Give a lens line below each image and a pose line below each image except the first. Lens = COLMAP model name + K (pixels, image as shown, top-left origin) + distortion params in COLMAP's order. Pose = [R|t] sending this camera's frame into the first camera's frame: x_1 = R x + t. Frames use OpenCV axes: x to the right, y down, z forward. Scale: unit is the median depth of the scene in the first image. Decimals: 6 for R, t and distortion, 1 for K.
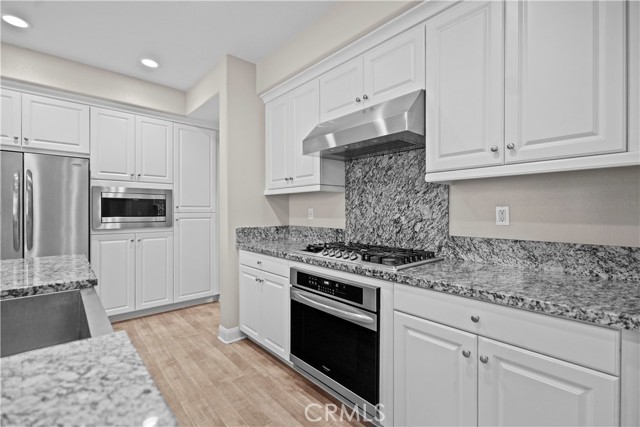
lens RADIAL K [[288.4, 0, 315.7], [0, 288.4, 212.5], [0, 0, 1]] dist [0.005979, -0.003590]
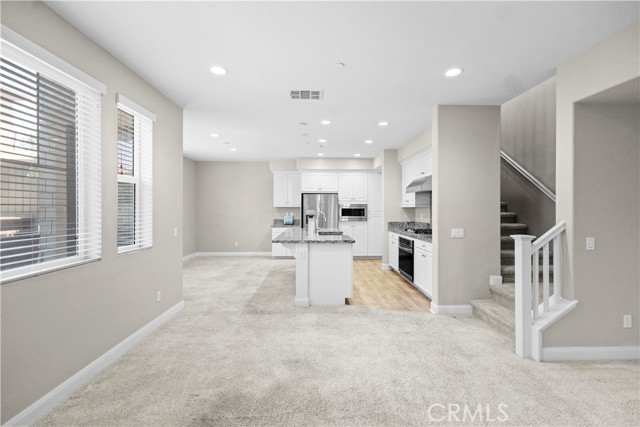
lens RADIAL K [[288.4, 0, 325.8], [0, 288.4, 206.9], [0, 0, 1]] dist [0.005979, -0.003590]
pose [[0.779929, -0.003548, -0.625857, 0.964217], [-0.005077, 0.999915, -0.011995, -0.044670], [0.625847, 0.012533, 0.779845, -1.387516]]
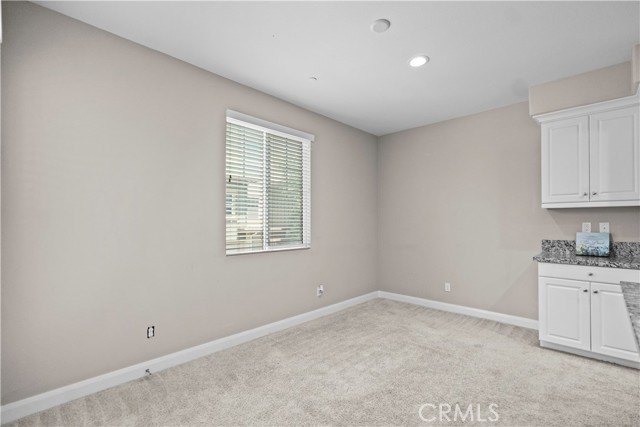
lens RADIAL K [[288.4, 0, 321.4], [0, 288.4, 219.0], [0, 0, 1]] dist [0.005979, -0.003590]
pose [[0.086479, -0.012710, -0.996173, -0.425573], [-0.004487, 0.999904, -0.013147, -0.012264], [0.996244, 0.005607, 0.086414, -0.230896]]
